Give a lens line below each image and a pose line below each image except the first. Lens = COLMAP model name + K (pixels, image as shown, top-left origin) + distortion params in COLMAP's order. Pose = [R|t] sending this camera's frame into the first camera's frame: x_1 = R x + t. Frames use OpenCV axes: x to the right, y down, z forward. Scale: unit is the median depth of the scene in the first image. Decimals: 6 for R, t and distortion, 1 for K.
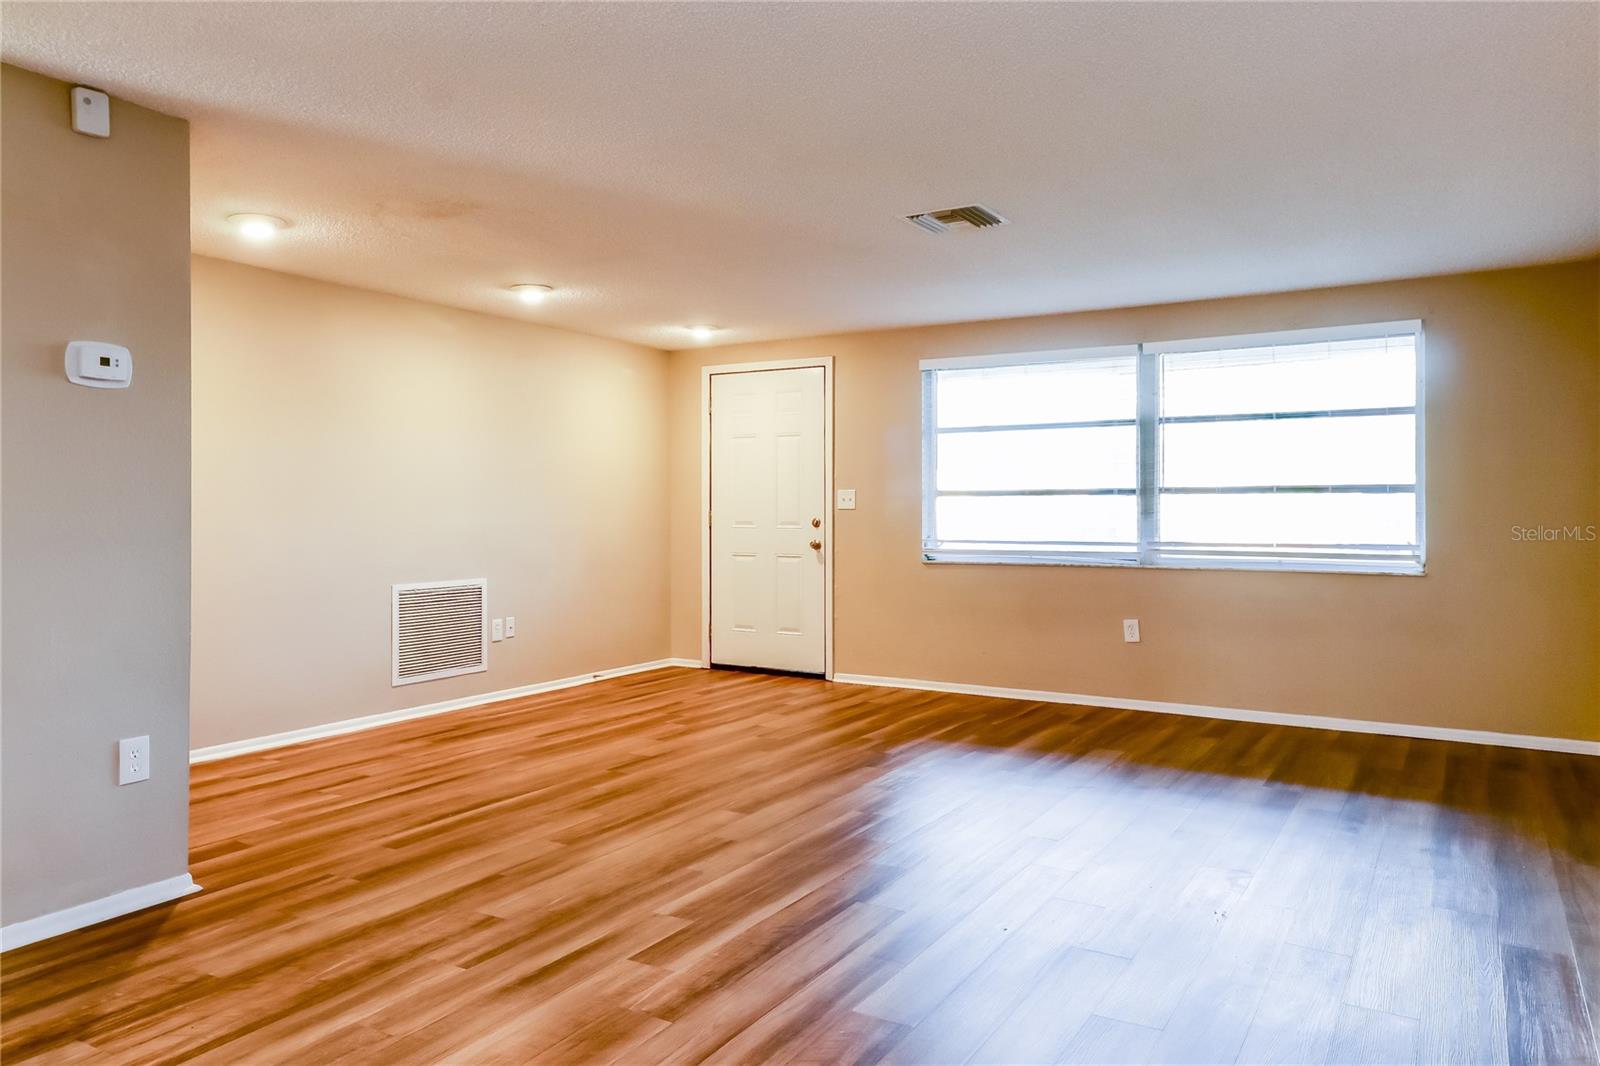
lens RADIAL K [[1143.2, 0, 801.5], [0, 1143.2, 529.7], [0, 0, 1]] dist [0.003095, 0.000370]
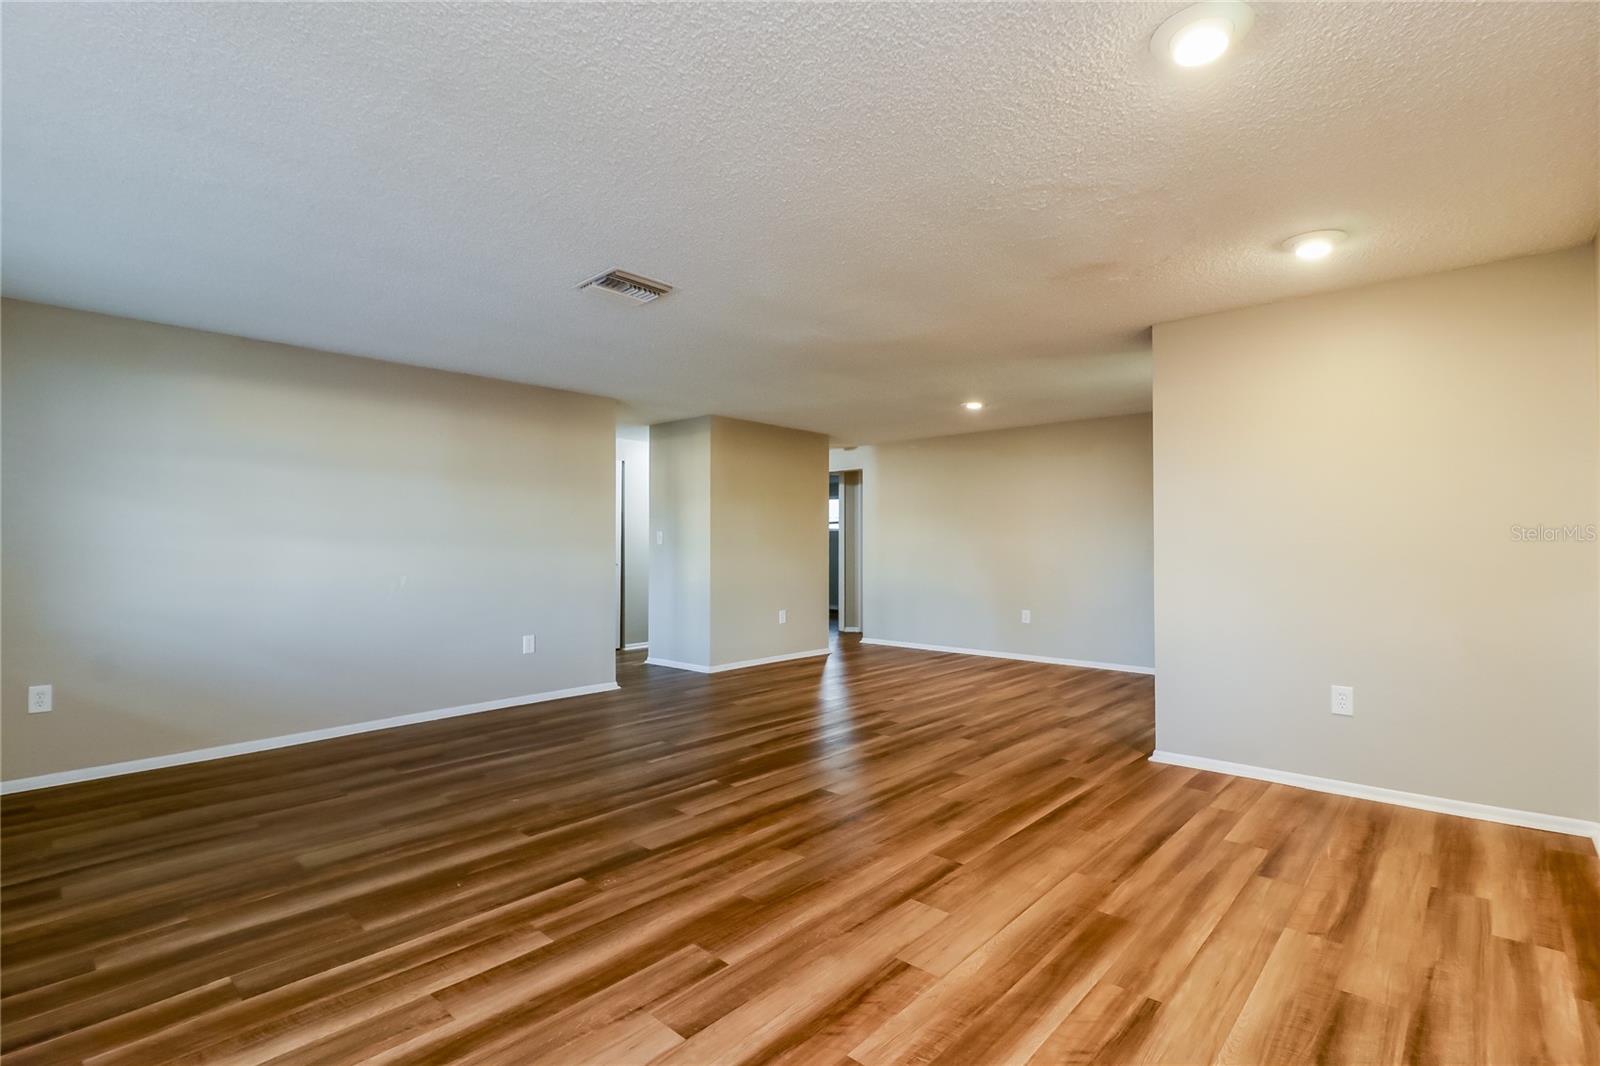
lens RADIAL K [[744.4, 0, 801.1], [0, 744.4, 535.5], [0, 0, 1]] dist [0.000168, -0.000457]
pose [[-0.976443, 0.009064, 0.215584, -0.240637], [0.007814, 0.999947, -0.006652, -0.026275], [-0.215632, -0.004810, -0.976463, 2.127611]]
